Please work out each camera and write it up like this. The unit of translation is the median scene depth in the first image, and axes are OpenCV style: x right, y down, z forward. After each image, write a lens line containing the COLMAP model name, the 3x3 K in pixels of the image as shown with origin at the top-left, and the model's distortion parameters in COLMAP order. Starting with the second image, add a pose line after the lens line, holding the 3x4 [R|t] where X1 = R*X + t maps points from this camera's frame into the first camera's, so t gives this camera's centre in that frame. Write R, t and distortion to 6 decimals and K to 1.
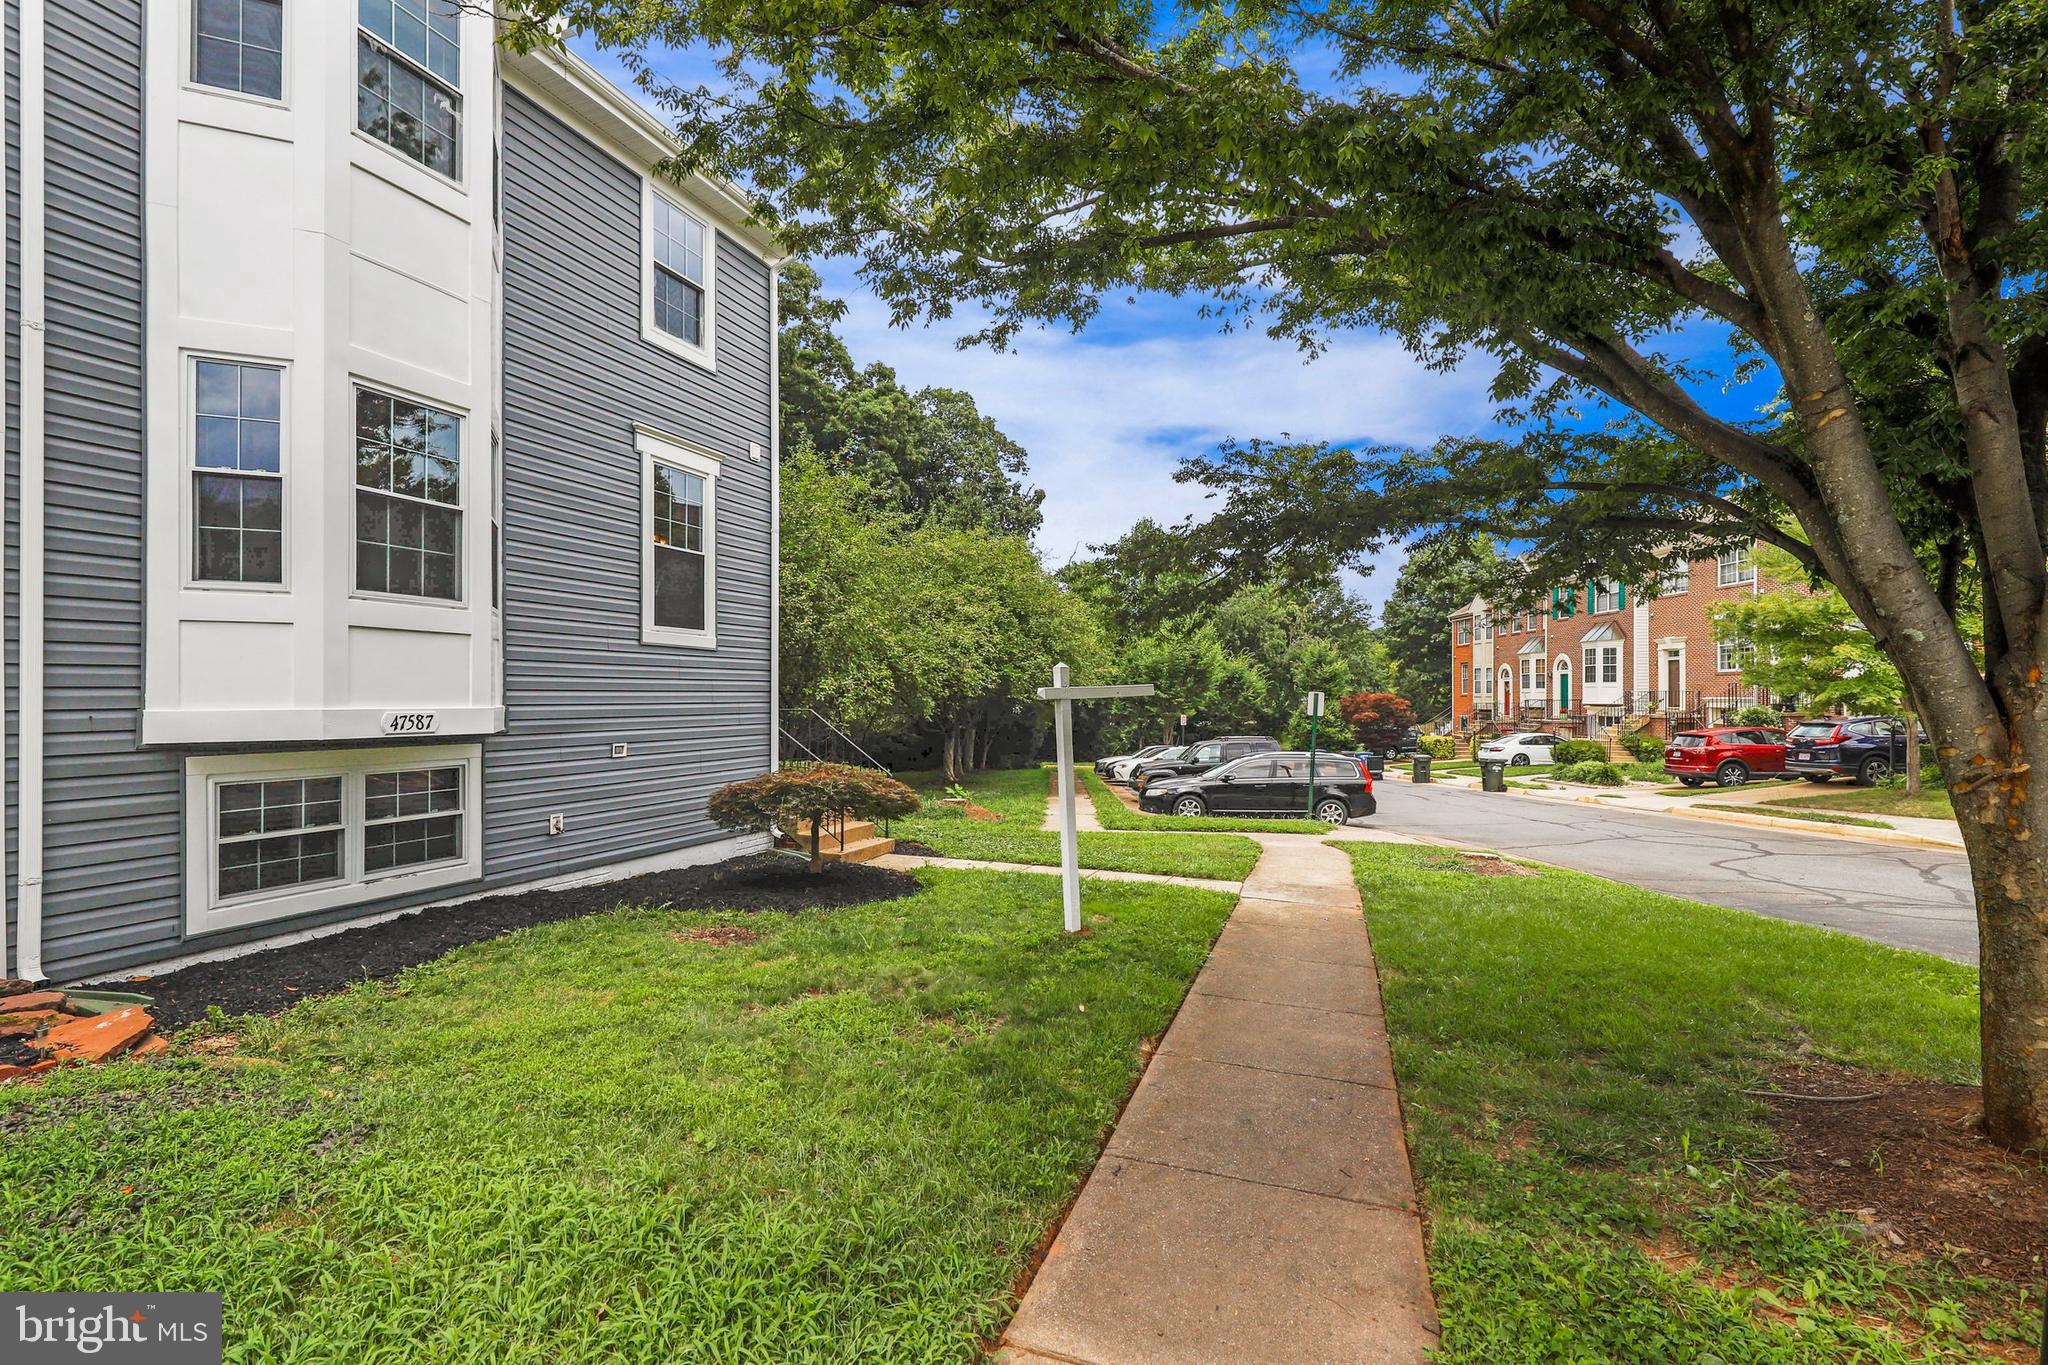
lens RADIAL K [[932.8, 0, 1020.2], [0, 932.8, 671.7], [0, 0, 1]] dist [0.000716, 0.000763]
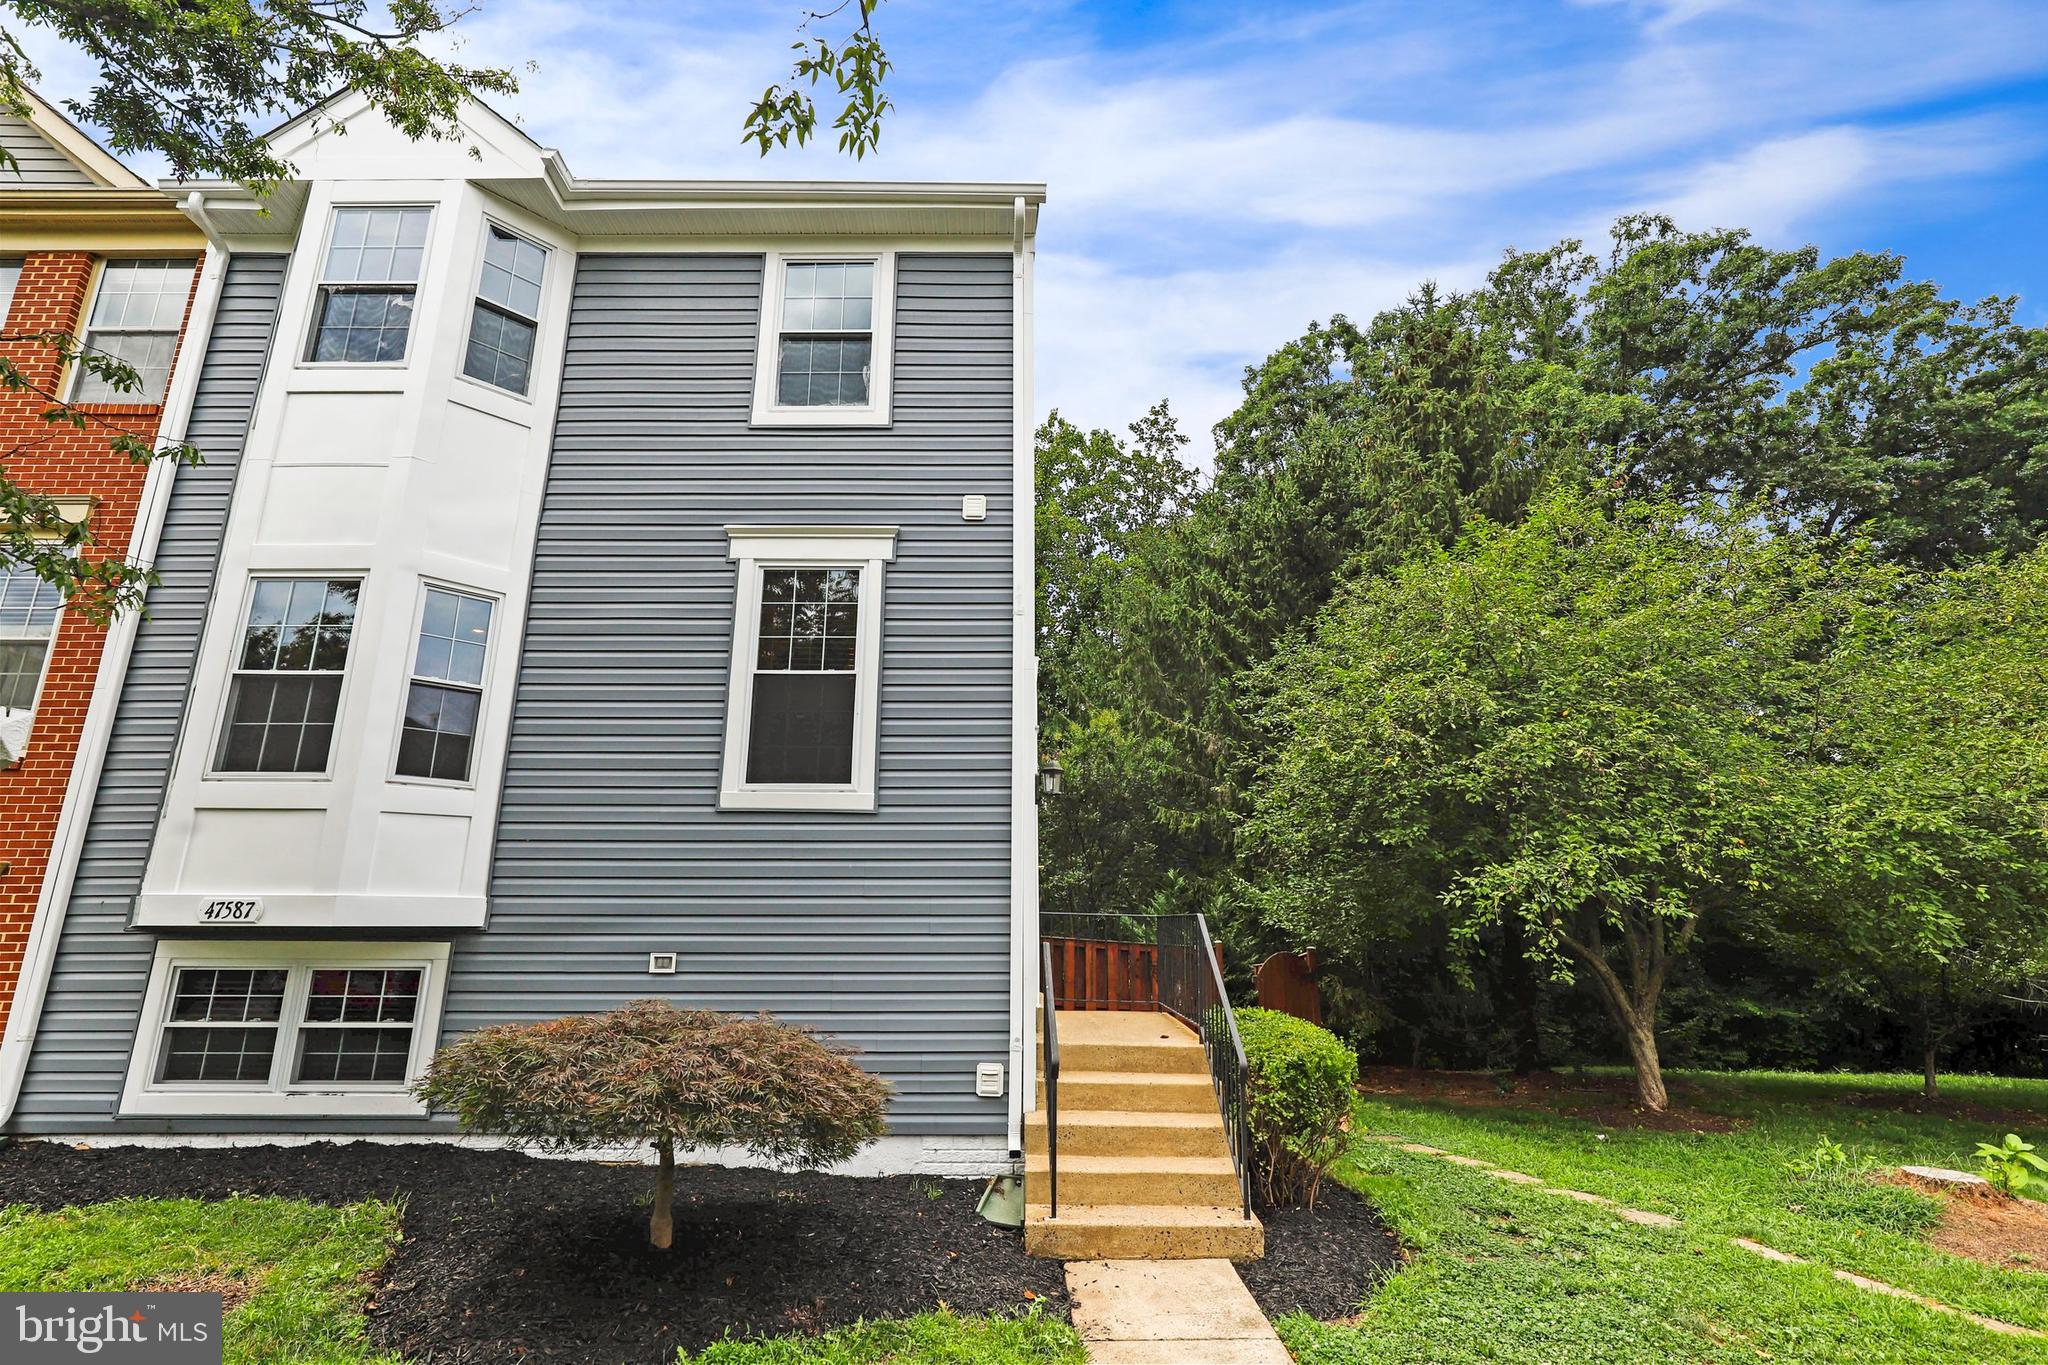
lens RADIAL K [[932.8, 0, 1020.2], [0, 932.8, 671.7], [0, 0, 1]] dist [0.000716, 0.000763]
pose [[0.367310, -0.238558, -0.898985, 0.473700], [0.022128, 0.968516, -0.247968, 0.067463], [0.929835, 0.071188, 0.361024, 1.285691]]
